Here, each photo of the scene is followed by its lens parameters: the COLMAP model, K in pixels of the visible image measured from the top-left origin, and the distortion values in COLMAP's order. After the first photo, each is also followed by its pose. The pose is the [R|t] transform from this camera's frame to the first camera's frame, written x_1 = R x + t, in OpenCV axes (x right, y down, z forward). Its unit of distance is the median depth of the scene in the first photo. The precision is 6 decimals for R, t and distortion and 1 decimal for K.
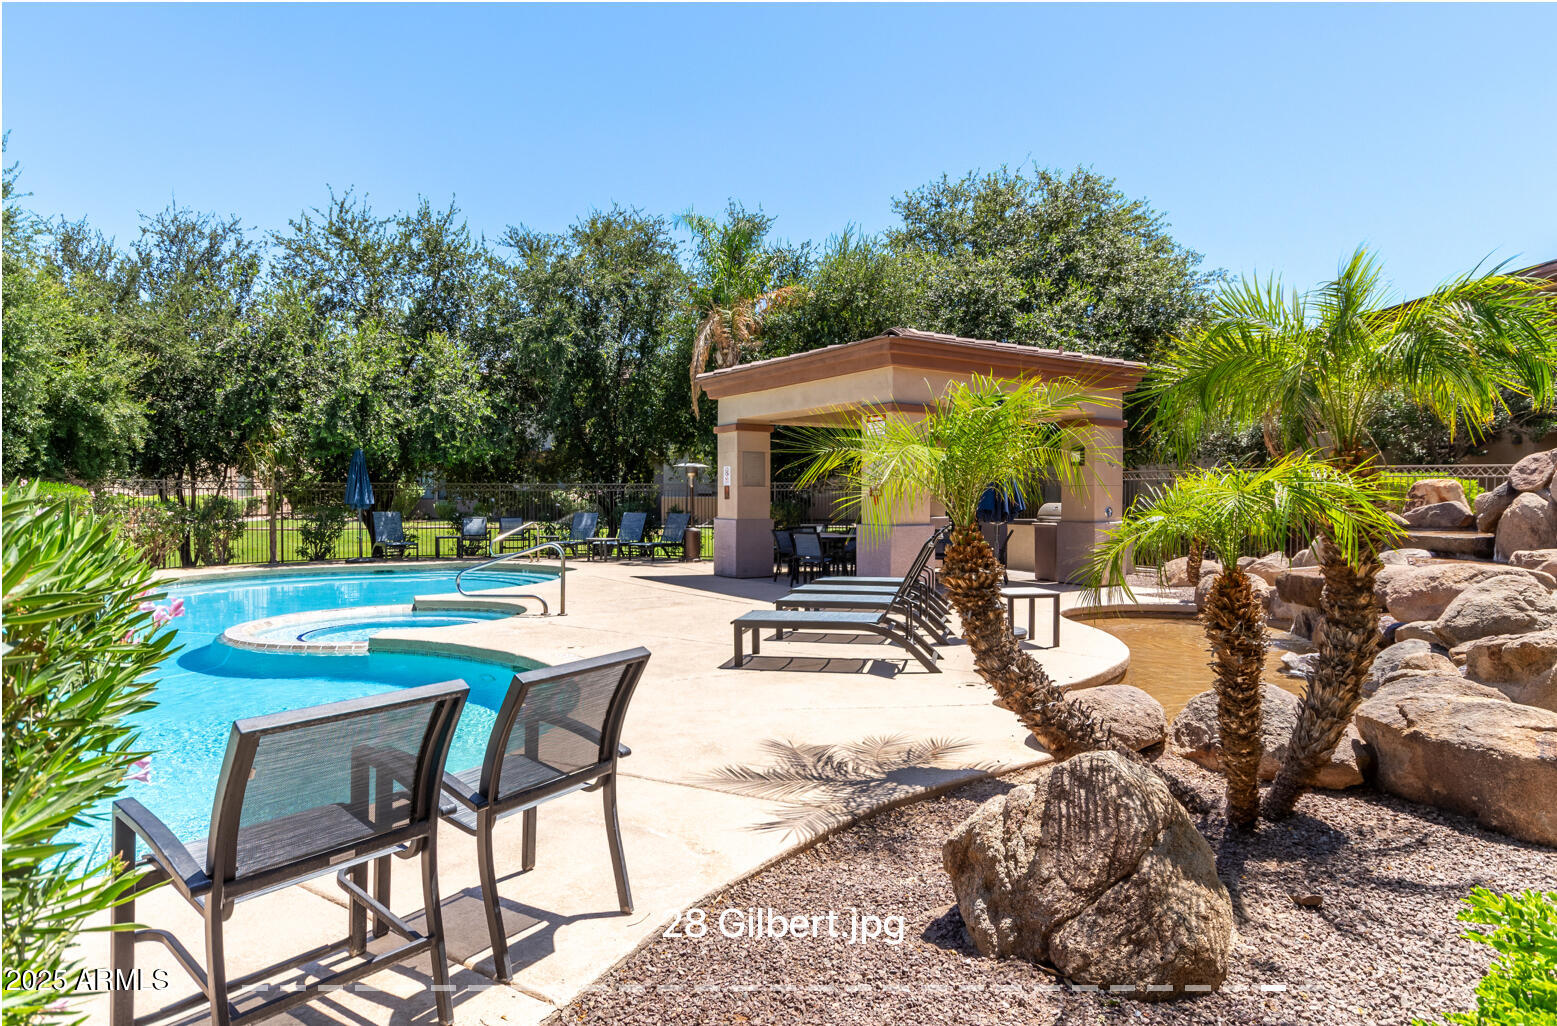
lens RADIAL K [[559.7, 0, 778.5], [0, 559.7, 513.0], [0, 0, 1]] dist [-0.000698, -0.000023]
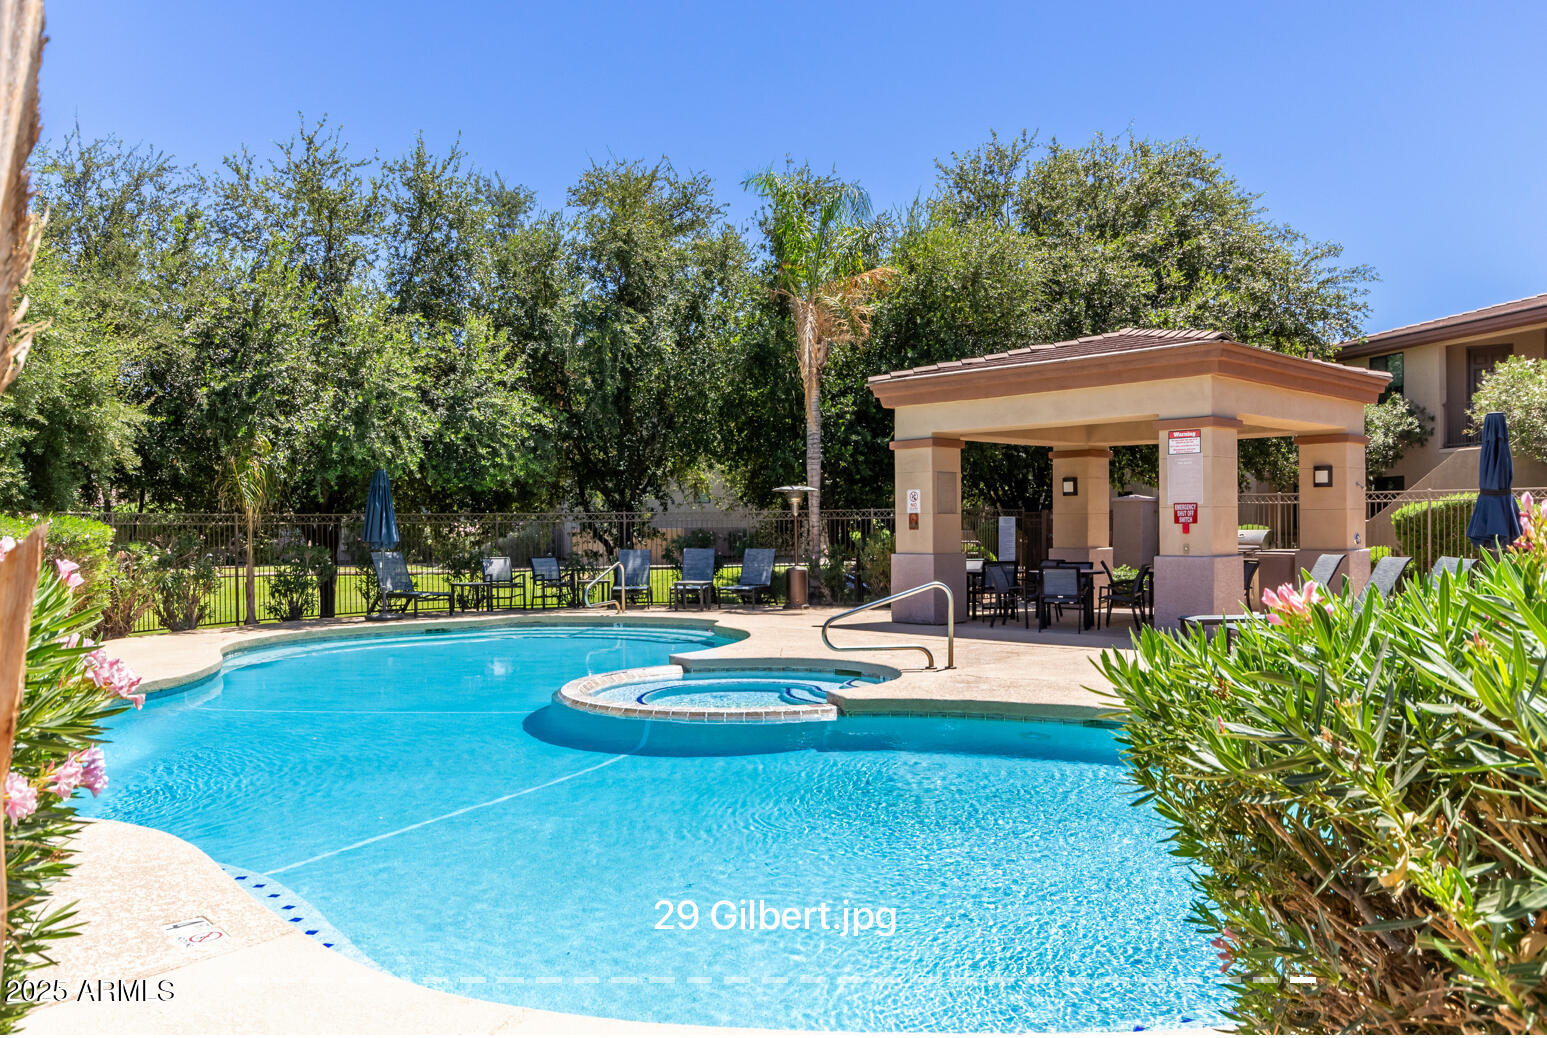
lens RADIAL K [[728.0, 0, 773.5], [0, 728.0, 519.0], [0, 0, 1]] dist [0.000591, 0.000088]
pose [[0.992278, -0.010268, 0.123604, -0.426650], [0.014906, 0.999217, -0.036656, -0.003106], [-0.123131, 0.038216, 0.991654, -0.032992]]
